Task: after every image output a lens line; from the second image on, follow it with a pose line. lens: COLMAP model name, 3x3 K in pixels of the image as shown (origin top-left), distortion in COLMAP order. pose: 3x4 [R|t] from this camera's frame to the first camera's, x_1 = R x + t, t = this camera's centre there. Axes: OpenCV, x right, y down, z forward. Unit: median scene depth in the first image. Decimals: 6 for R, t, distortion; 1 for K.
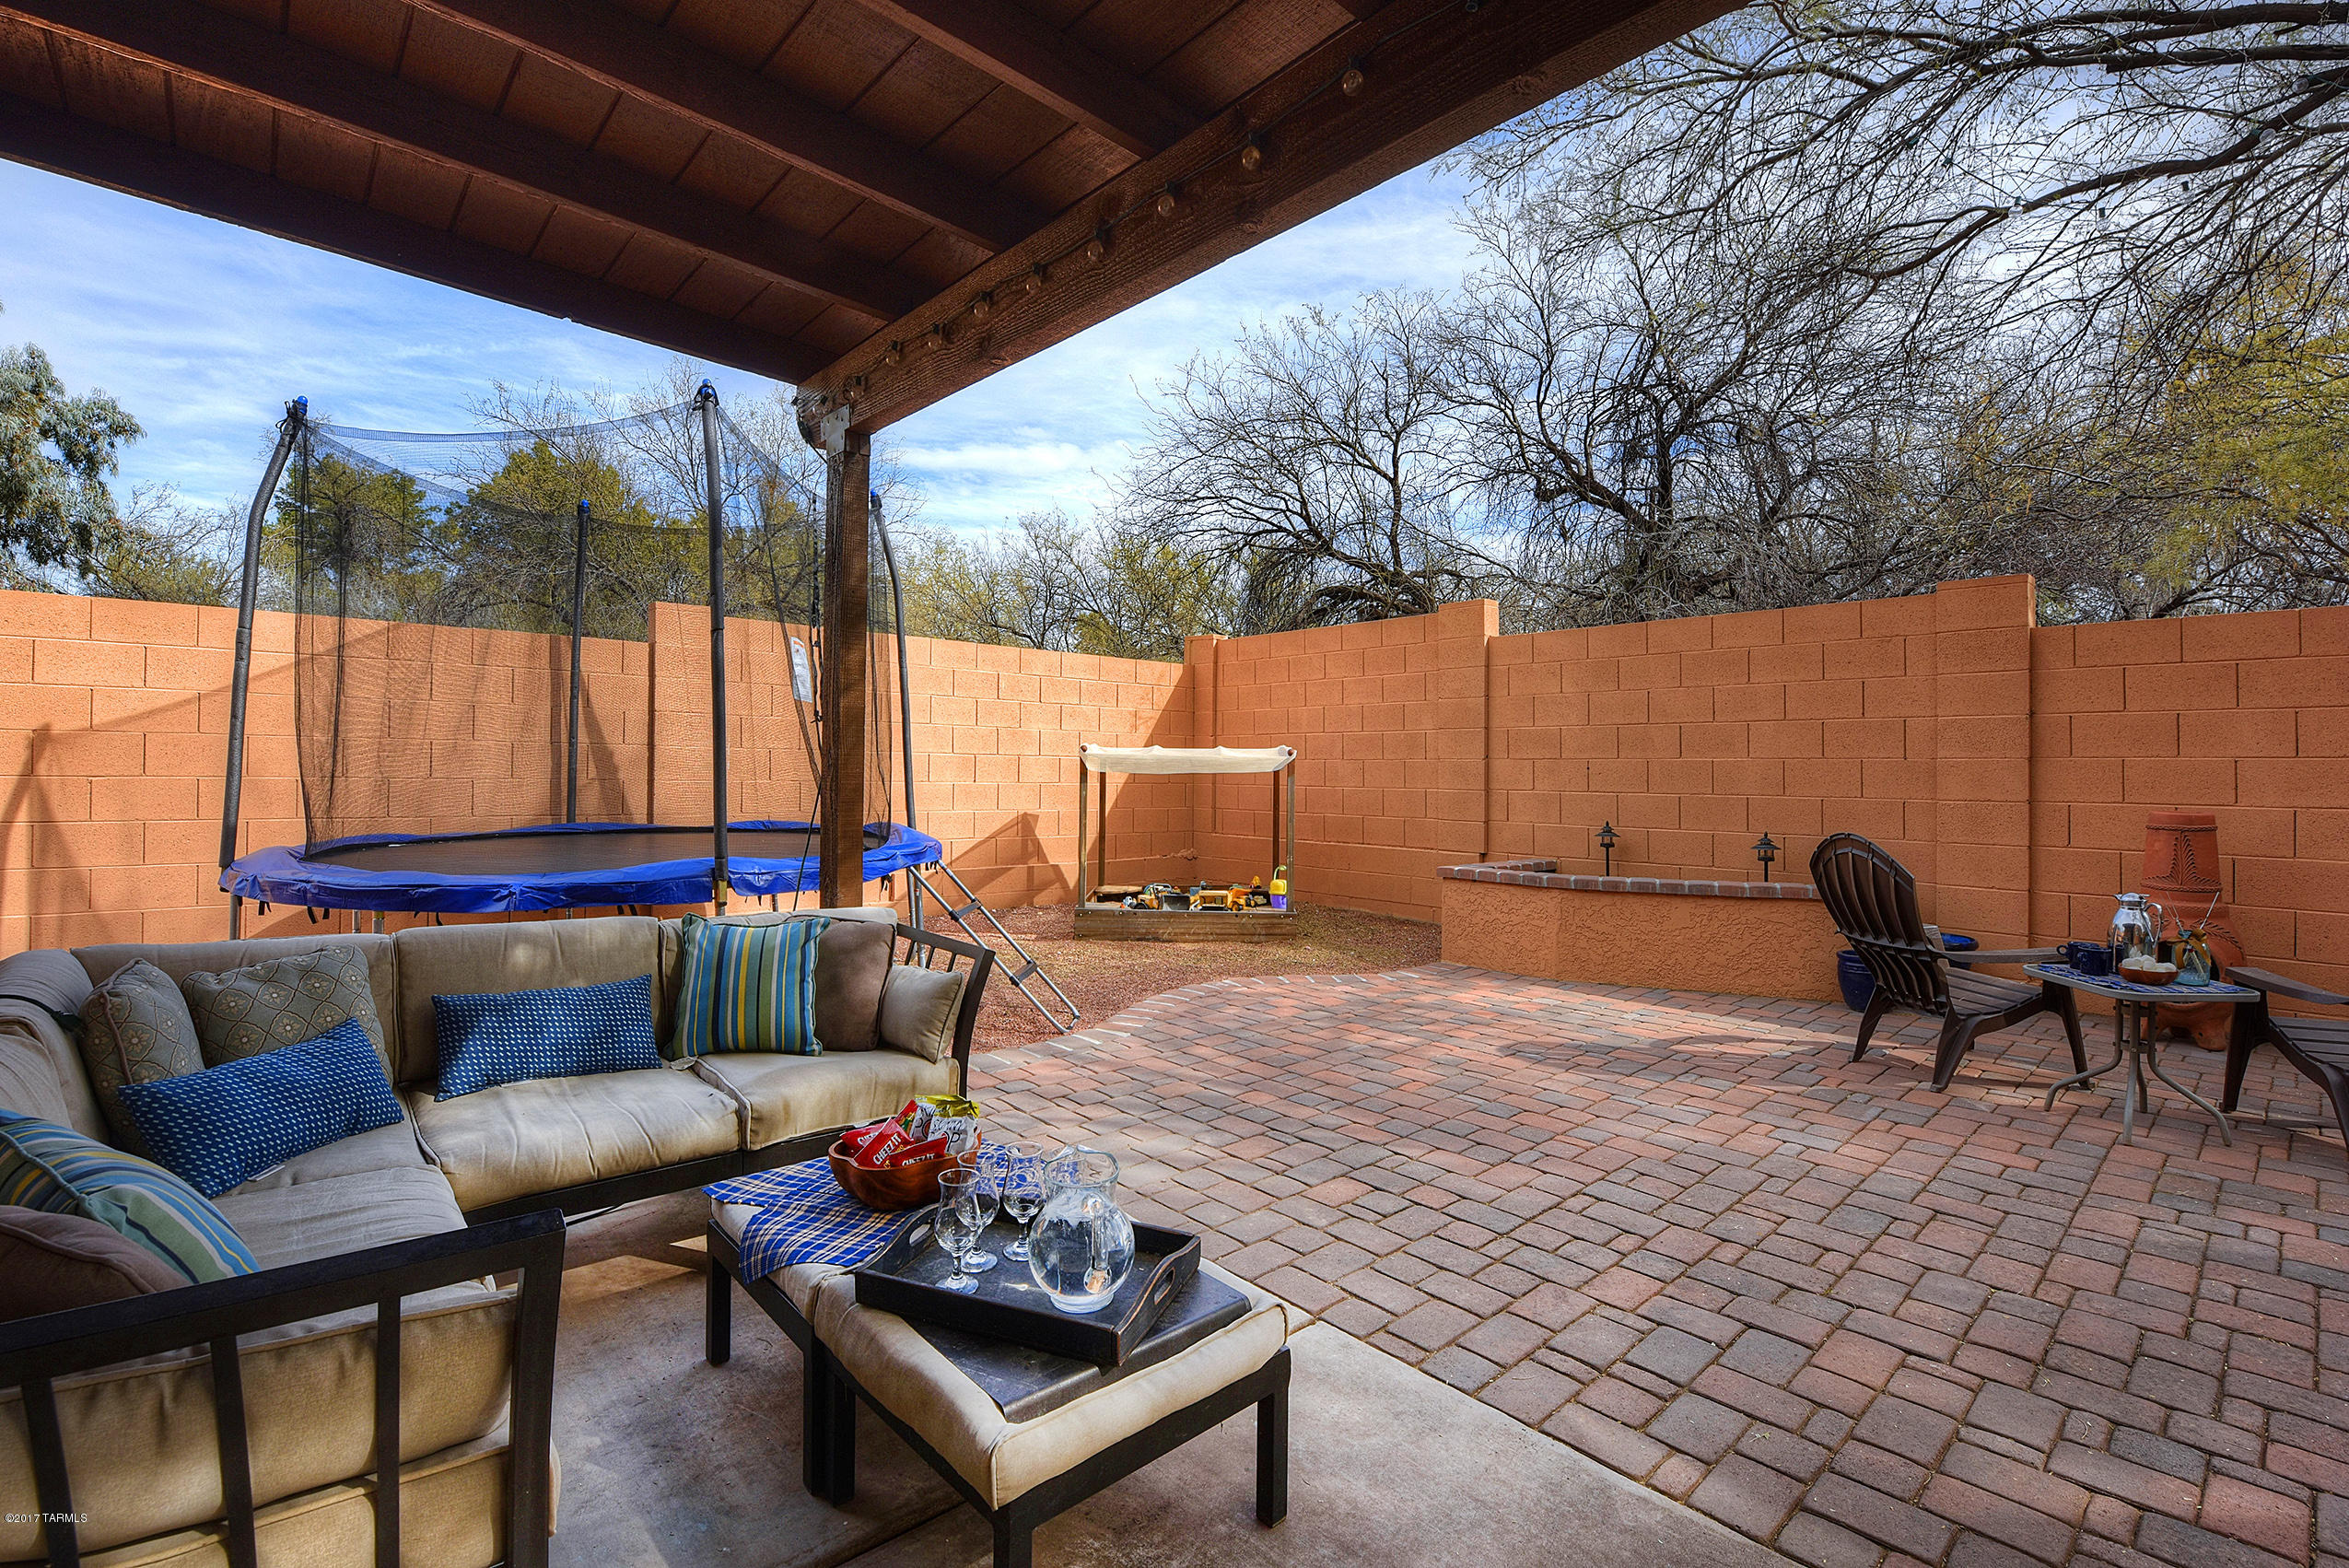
lens RADIAL K [[1068.9, 0, 1166.3], [0, 1068.9, 775.0], [0, 0, 1]] dist [0.002202, -0.009878]
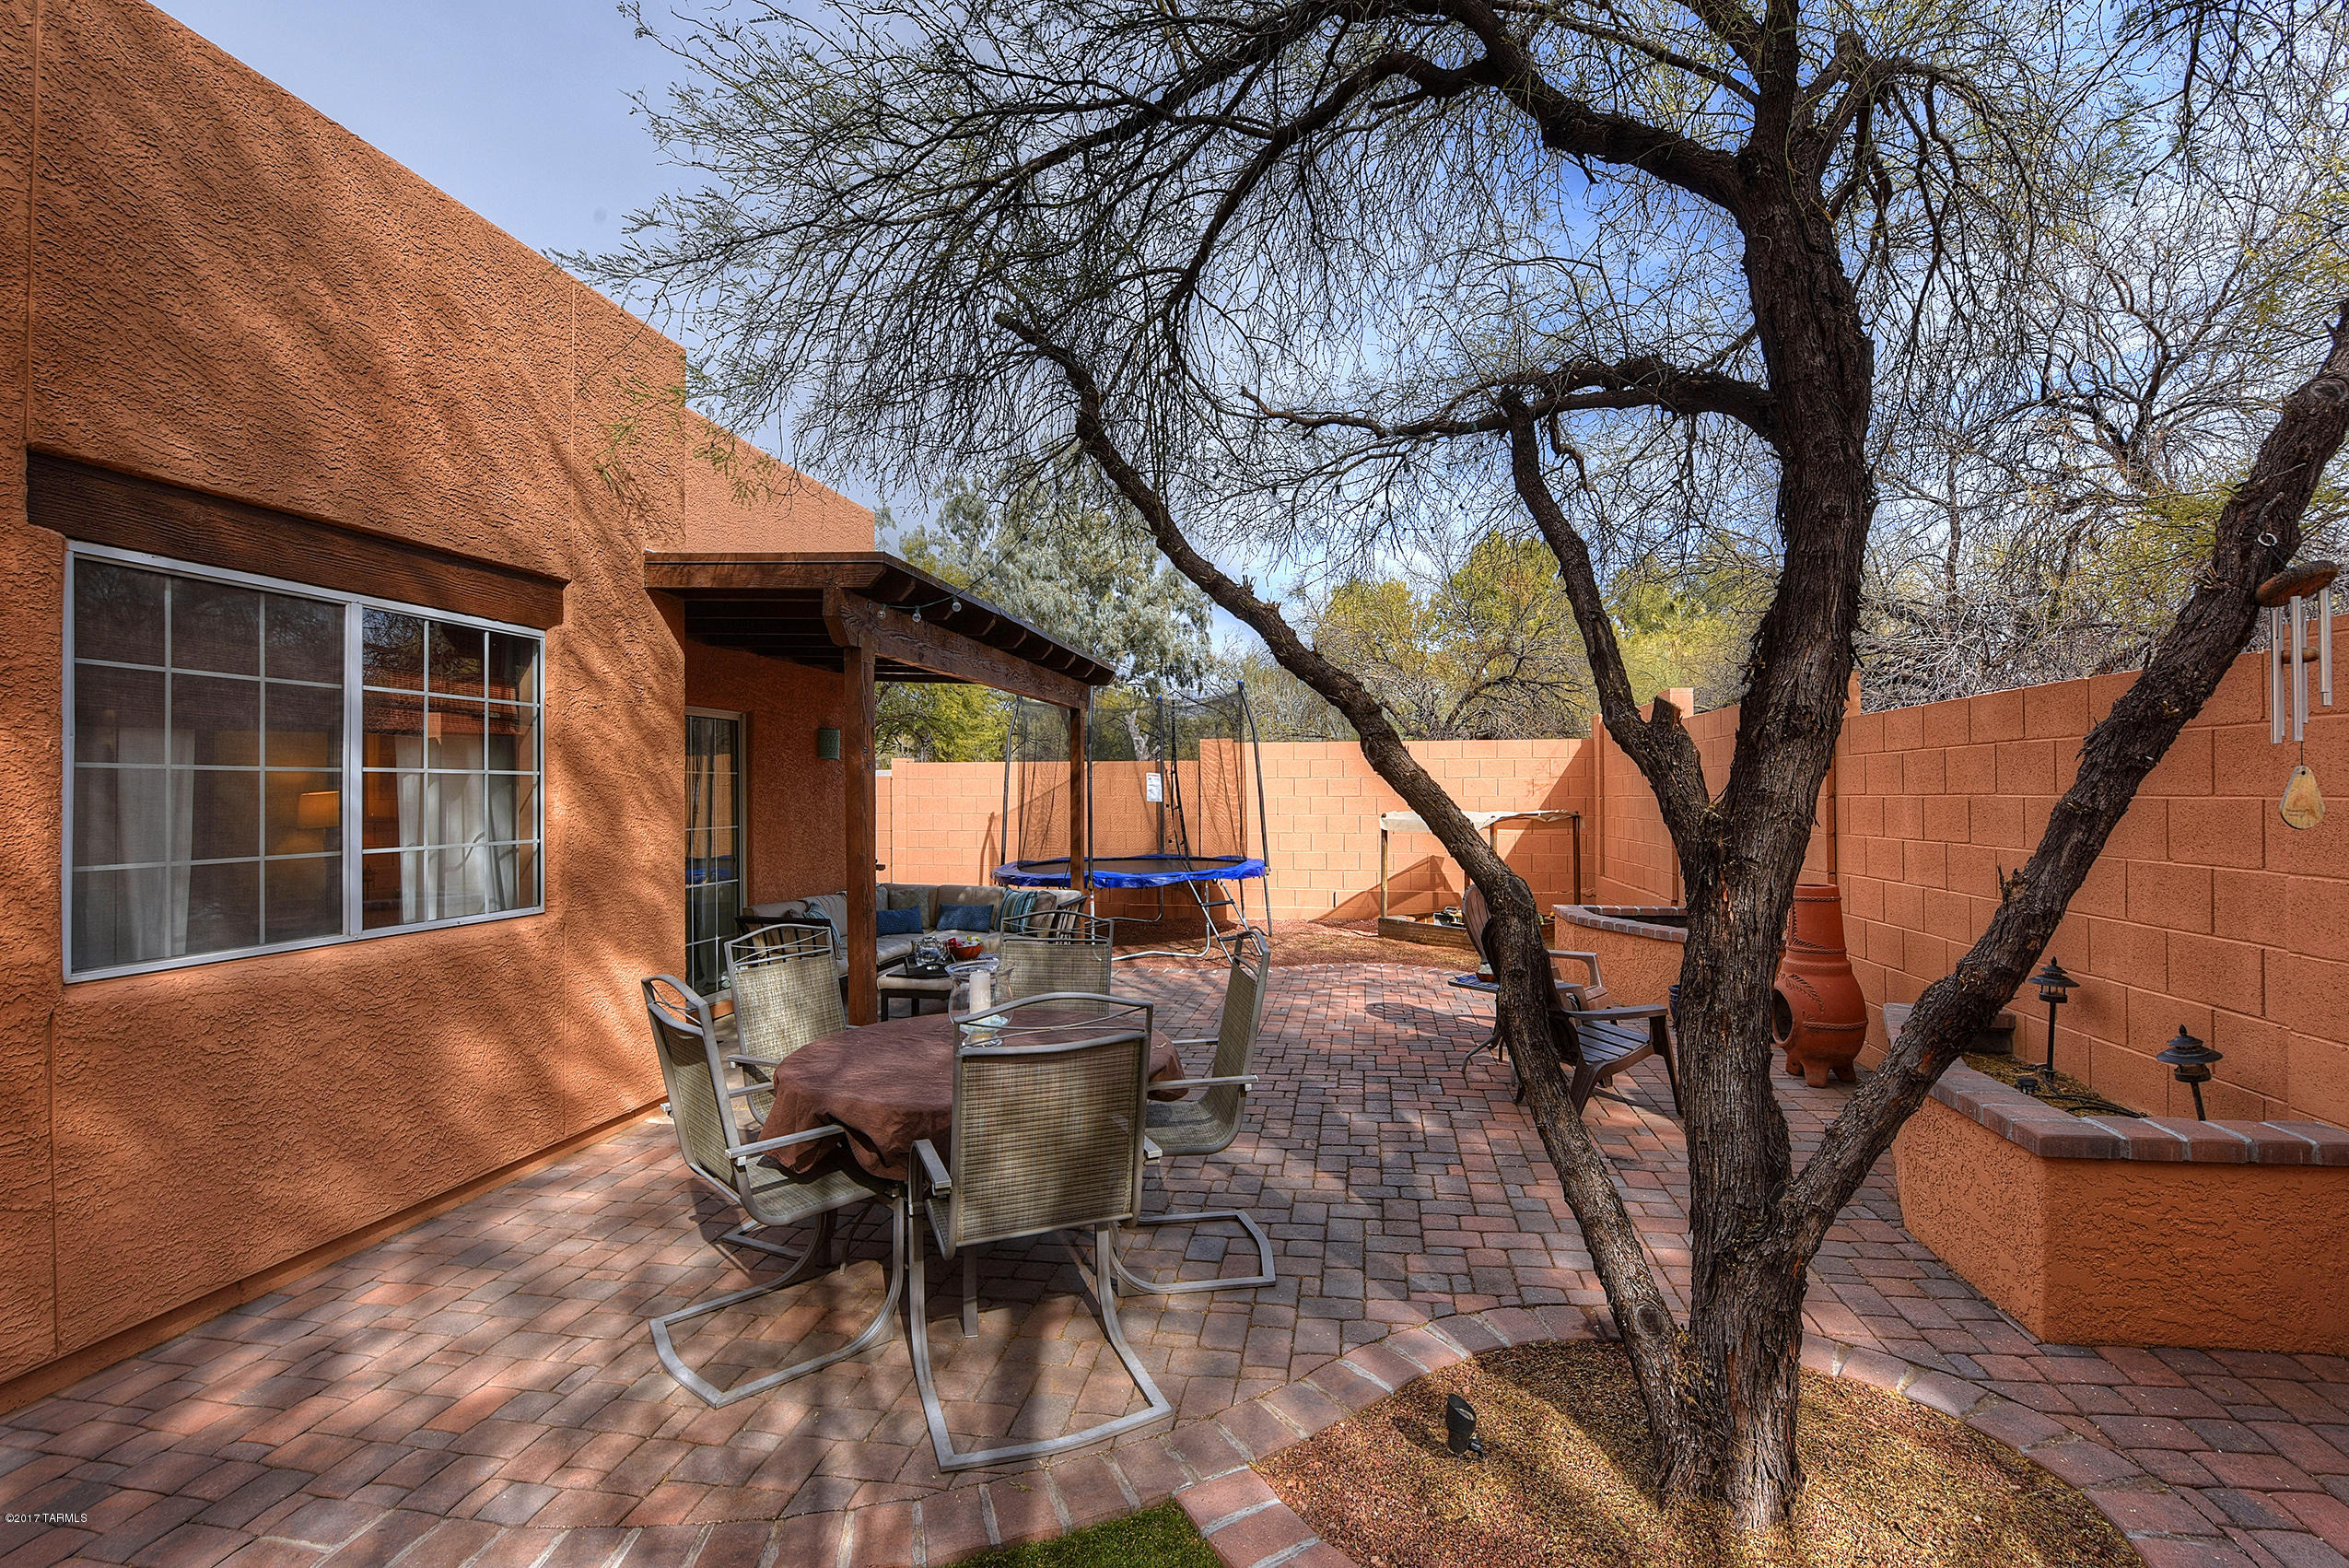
lens RADIAL K [[1068.9, 0, 1166.3], [0, 1068.9, 775.0], [0, 0, 1]] dist [0.002202, -0.009878]
pose [[0.588617, -0.023573, -0.808068, 1.137421], [0.010134, 0.999711, -0.021782, -0.061292], [0.808348, 0.004632, 0.588686, -0.180826]]
